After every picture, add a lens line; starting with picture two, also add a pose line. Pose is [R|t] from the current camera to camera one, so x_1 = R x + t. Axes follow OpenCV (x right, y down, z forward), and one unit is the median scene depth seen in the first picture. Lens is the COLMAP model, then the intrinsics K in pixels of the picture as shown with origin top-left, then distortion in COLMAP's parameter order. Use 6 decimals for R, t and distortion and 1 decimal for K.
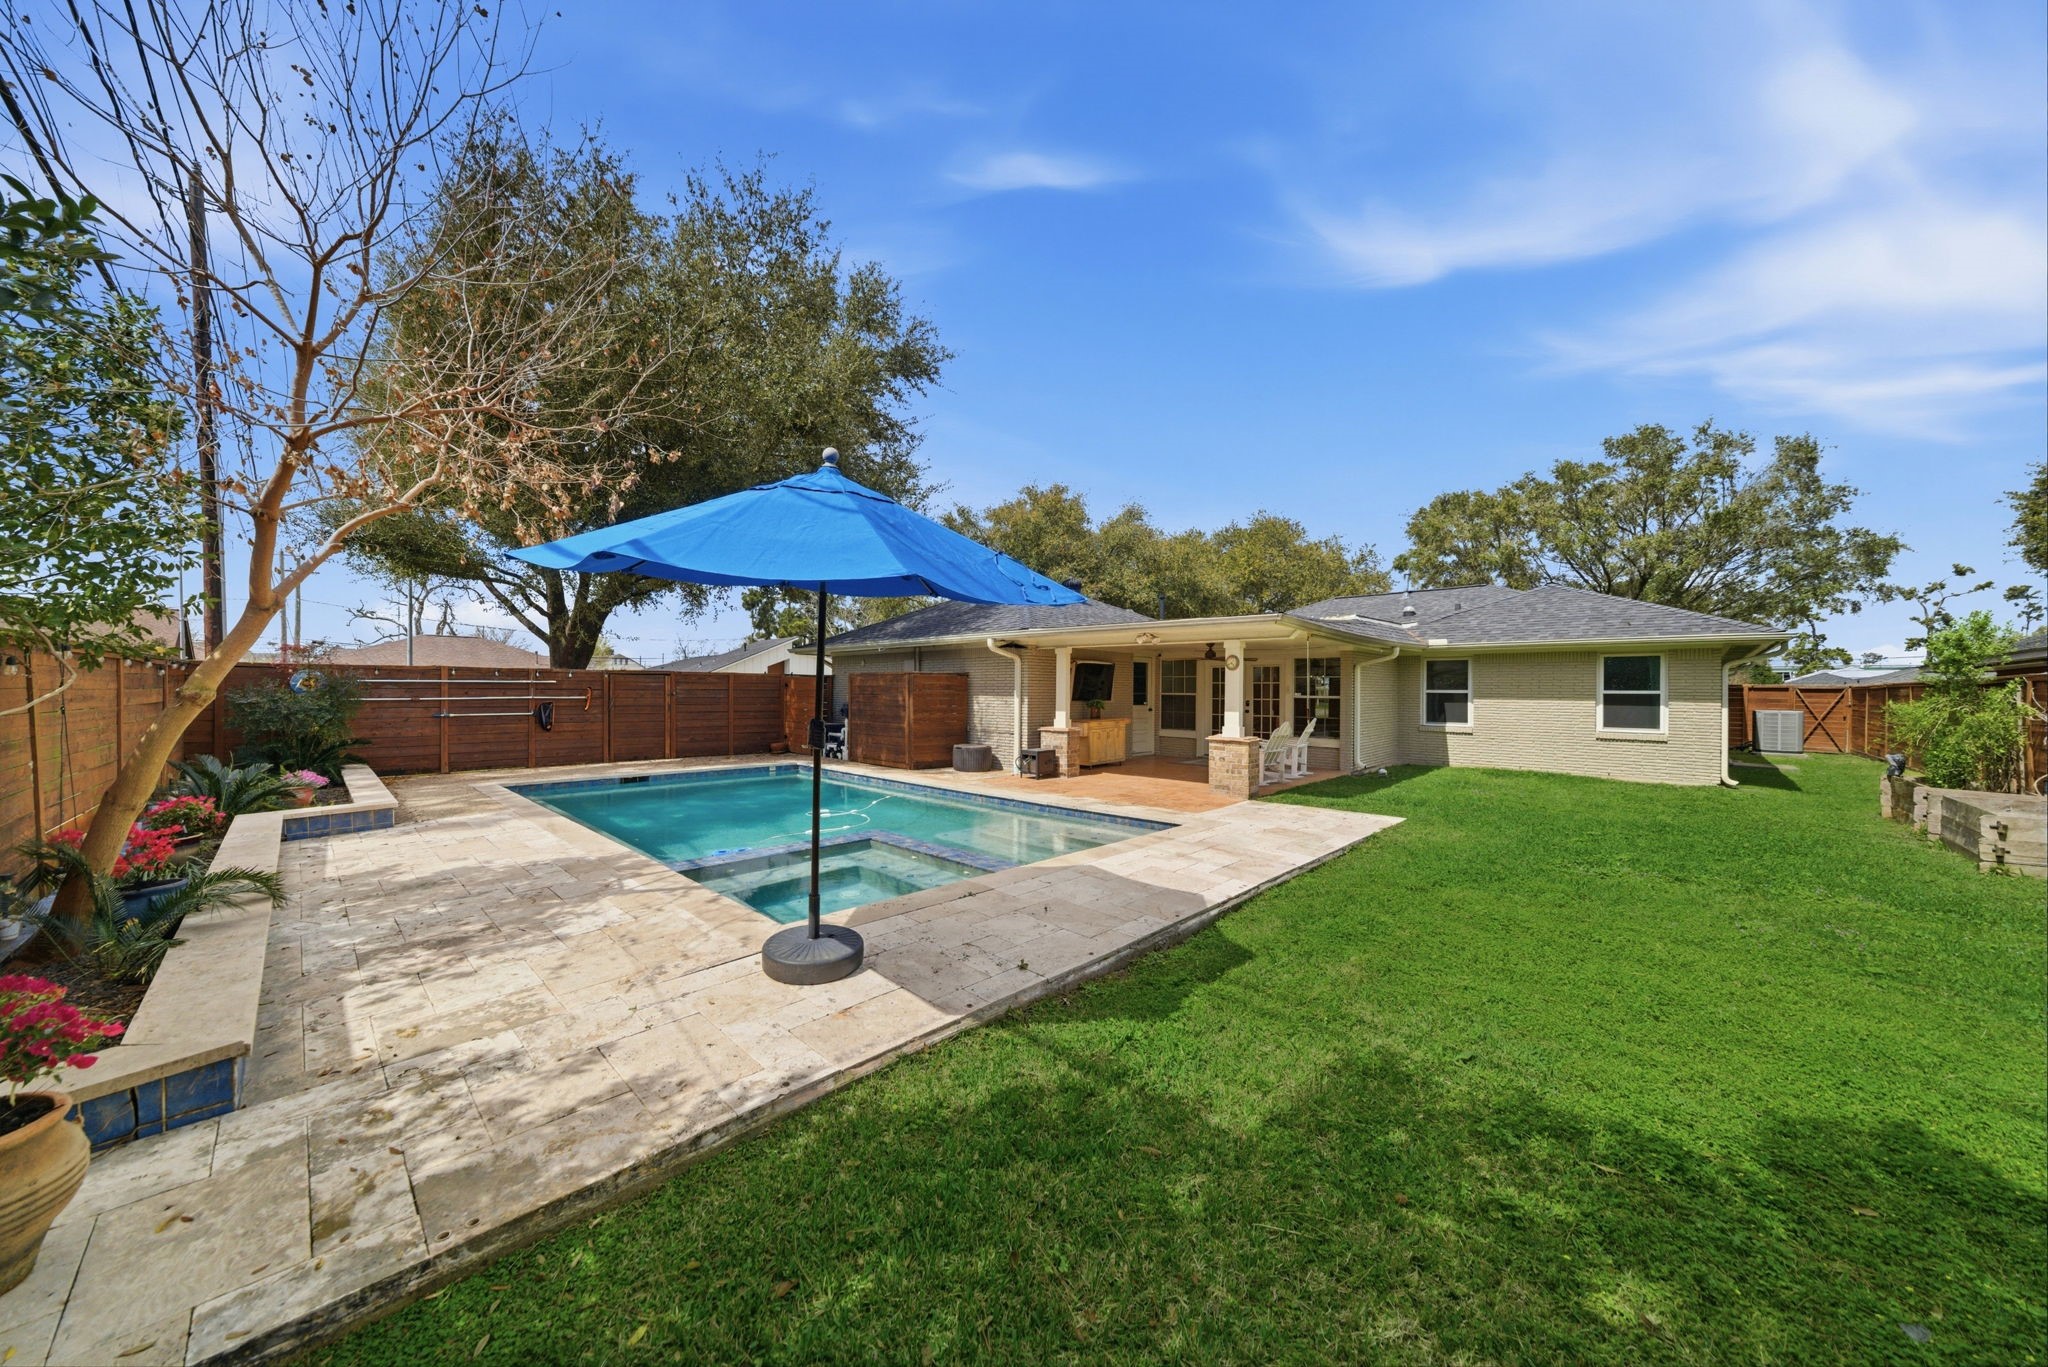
lens RADIAL K [[705.2, 0, 1027.0], [0, 705.2, 689.2], [0, 0, 1]] dist [0.000658, 0.000175]
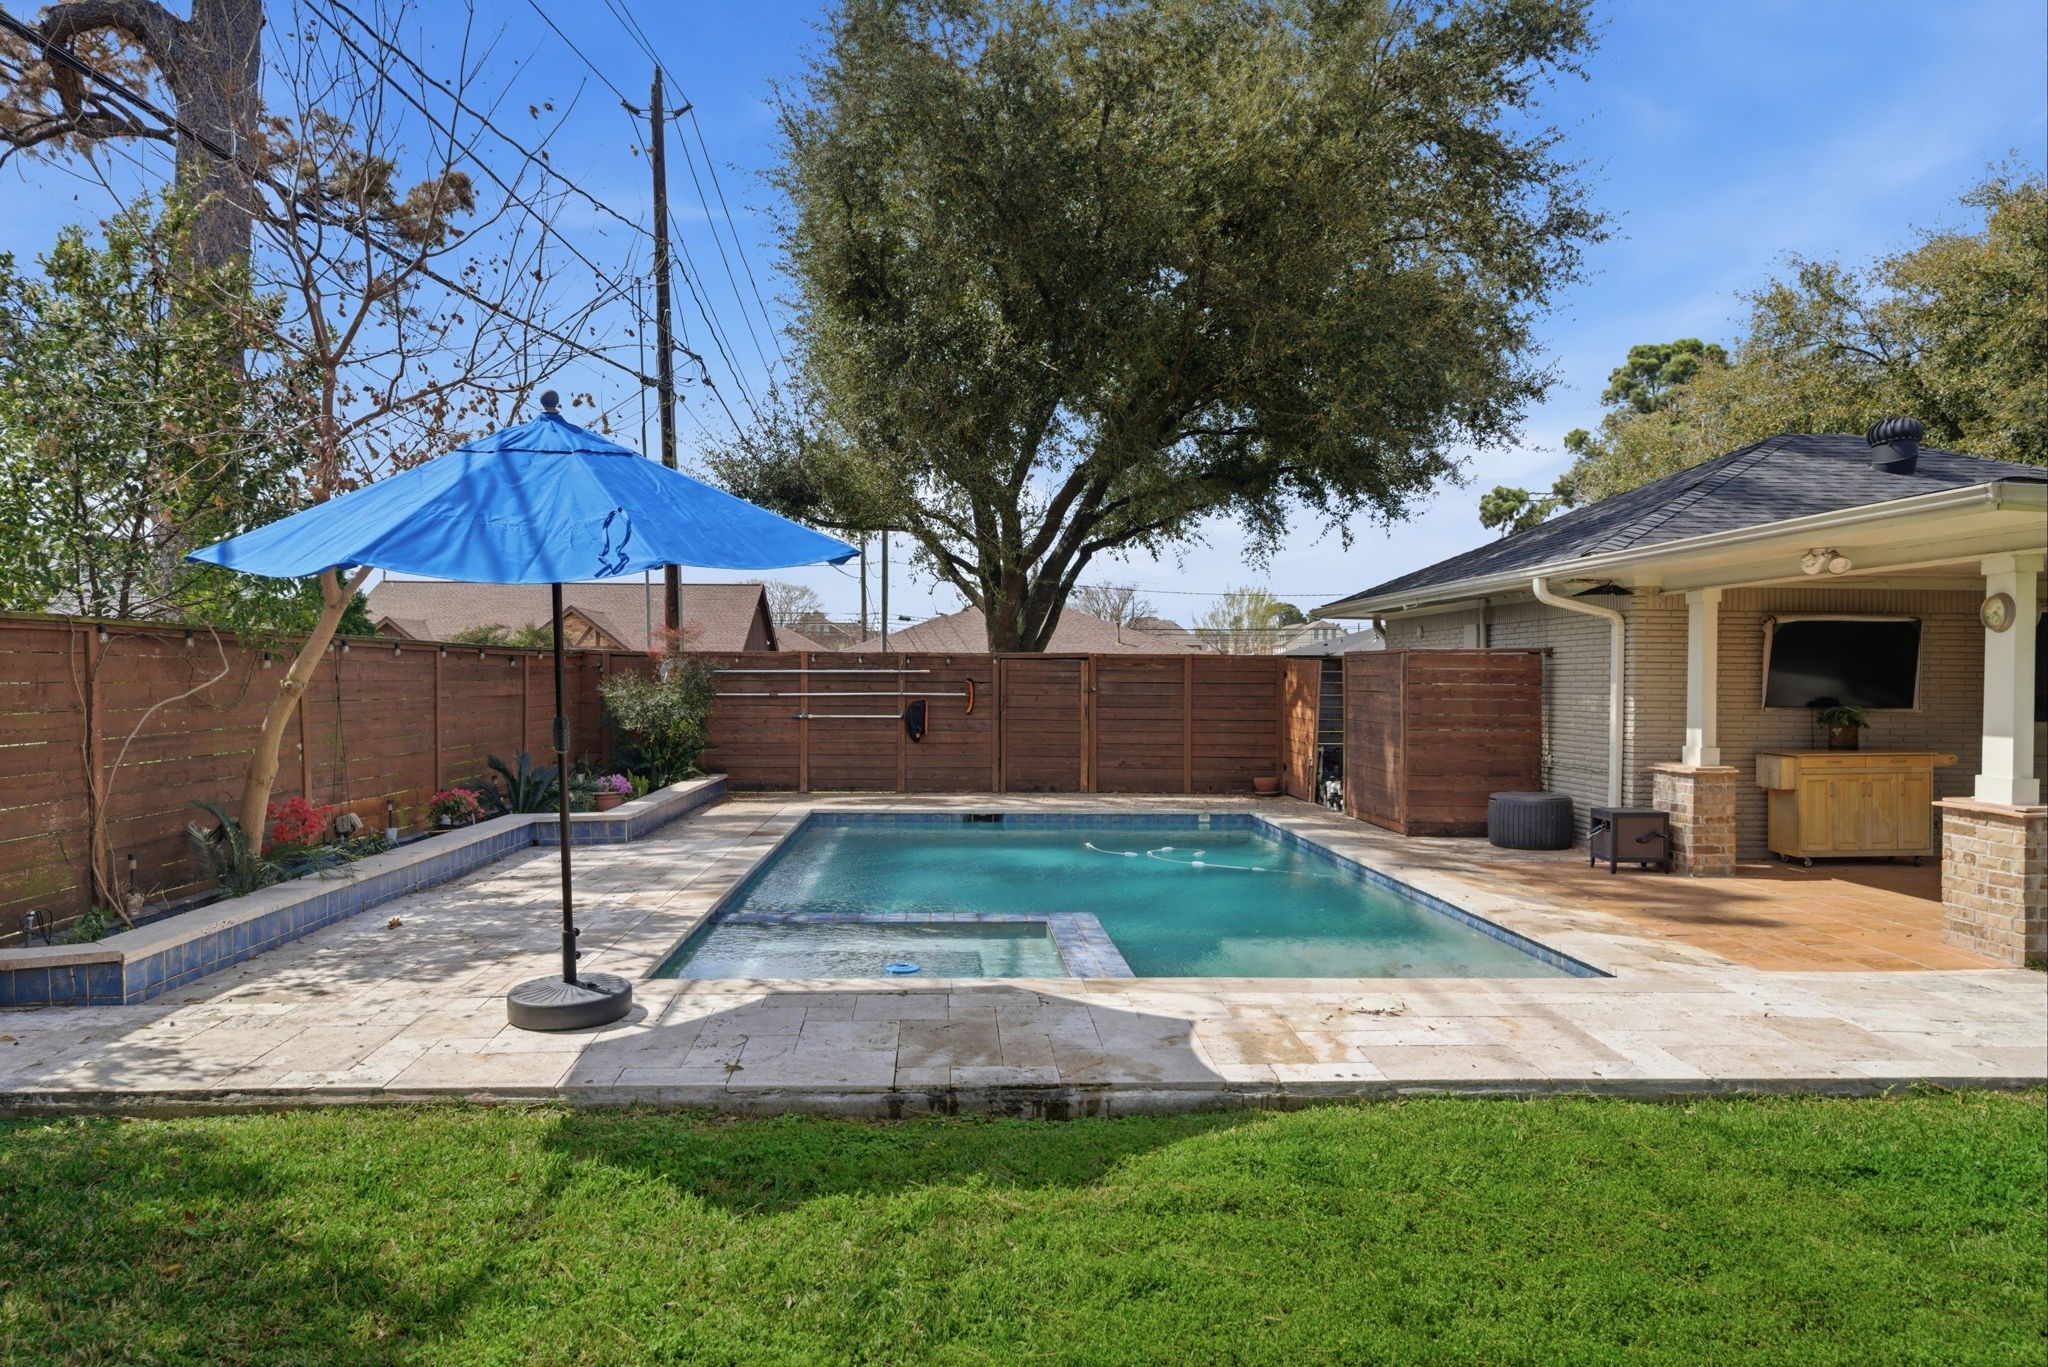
lens RADIAL K [[1422.7, 0, 1020.1], [0, 1422.7, 684.6], [0, 0, 1]] dist [-0.002208, 0.000109]
pose [[0.727223, 0.001268, -0.686400, 0.342295], [-0.000205, 0.999999, 0.001630, 0.000664], [0.686401, -0.001044, 0.727223, 0.044085]]
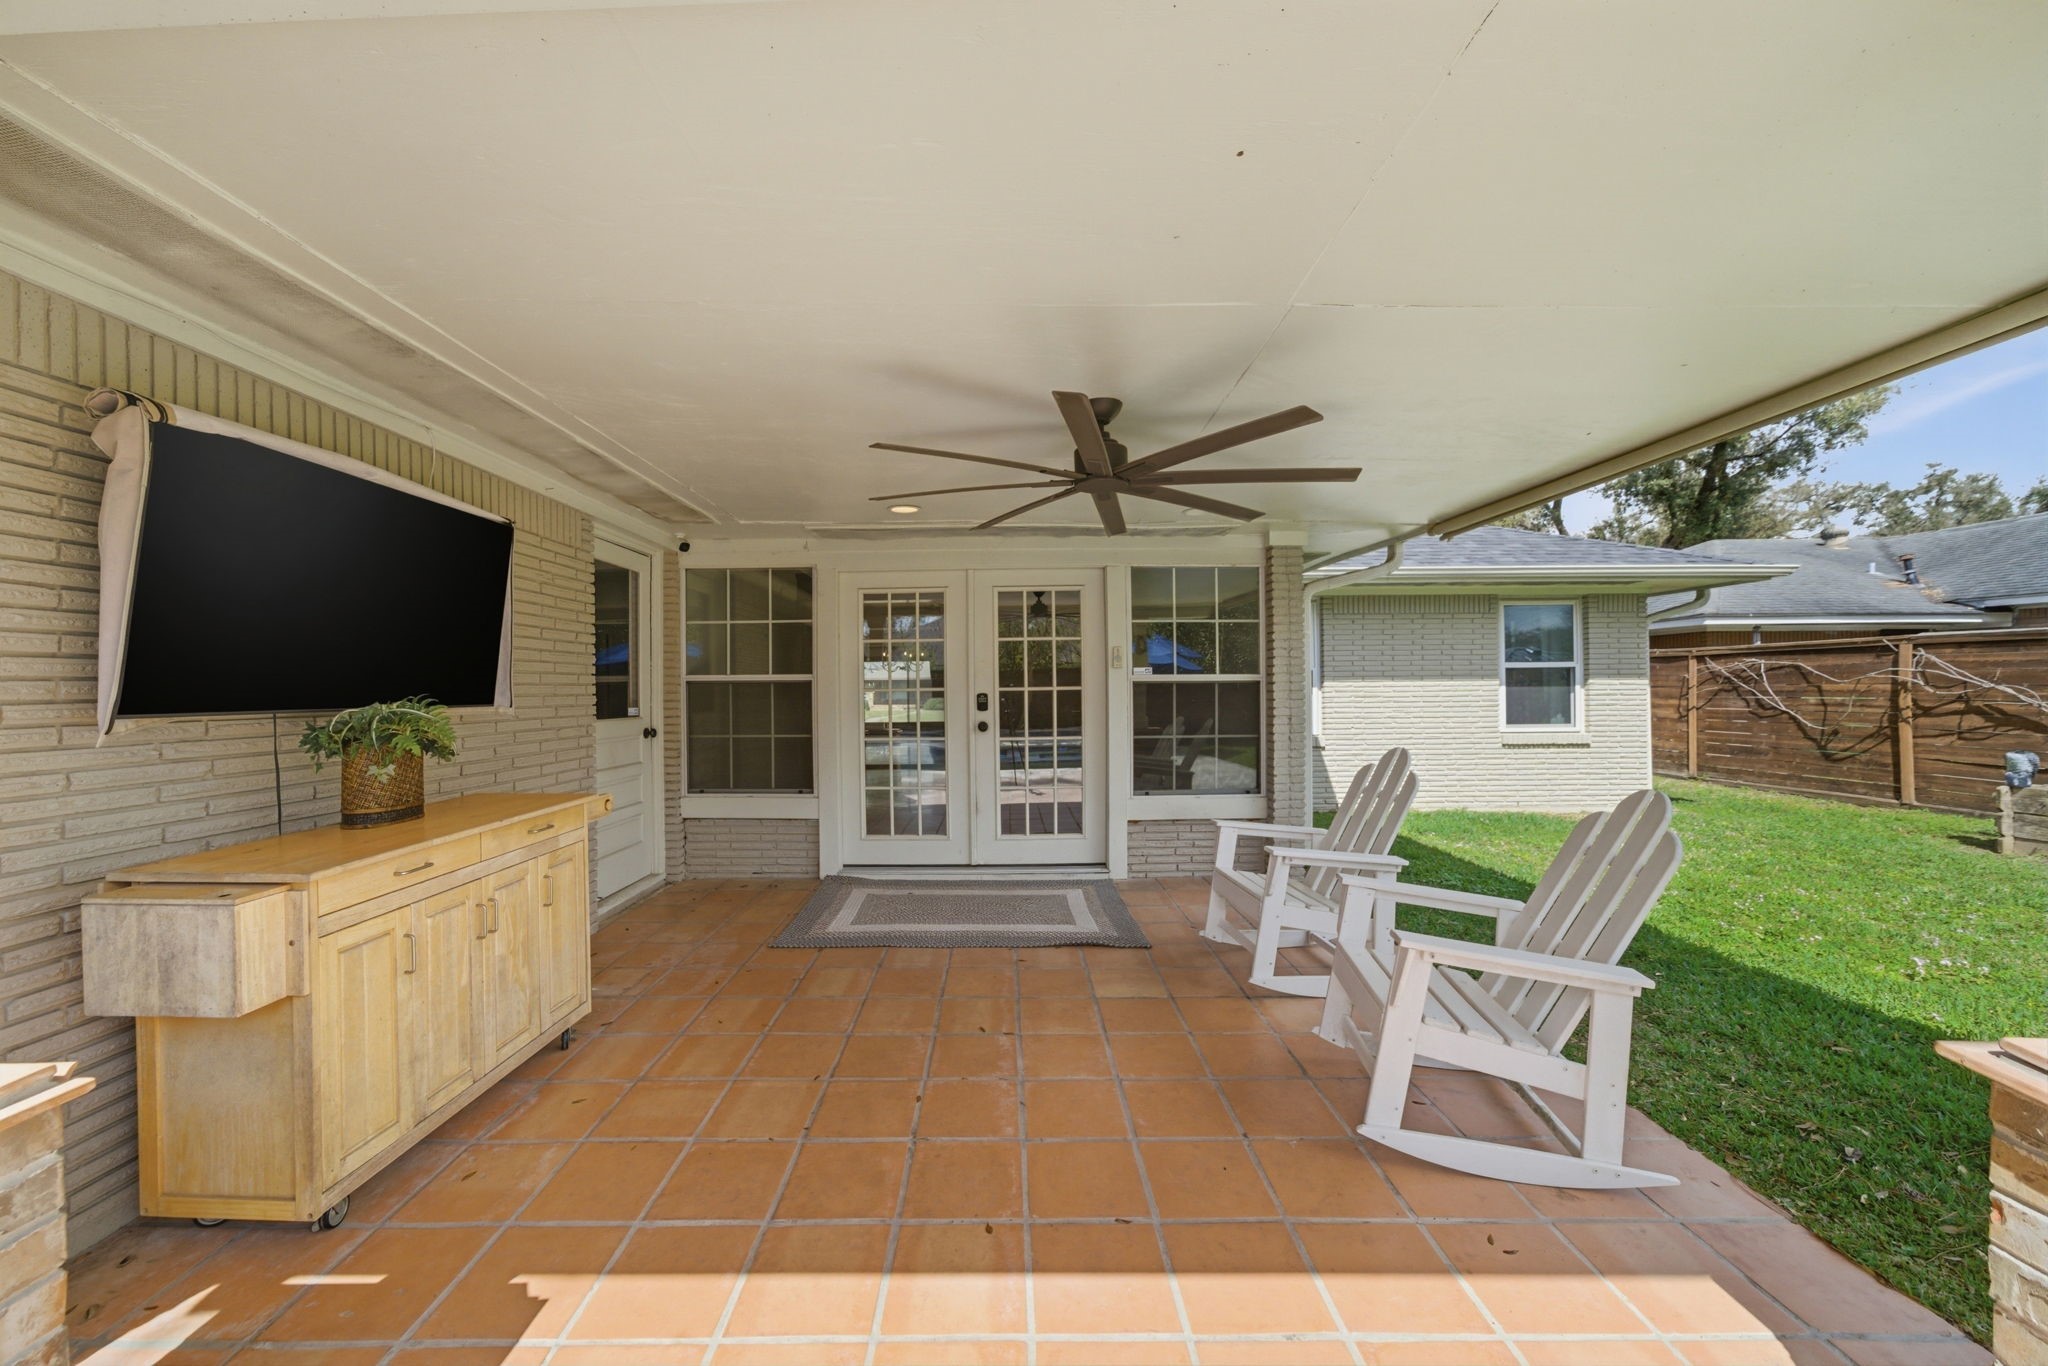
lens RADIAL K [[746.8, 0, 1013.5], [0, 746.8, 686.4], [0, 0, 1]] dist [-0.000252, 0.000048]
pose [[0.731967, -0.015615, 0.681161, 0.091824], [0.012138, 0.999878, 0.009879, 0.010734], [-0.681232, 0.001037, 0.732067, 0.823383]]
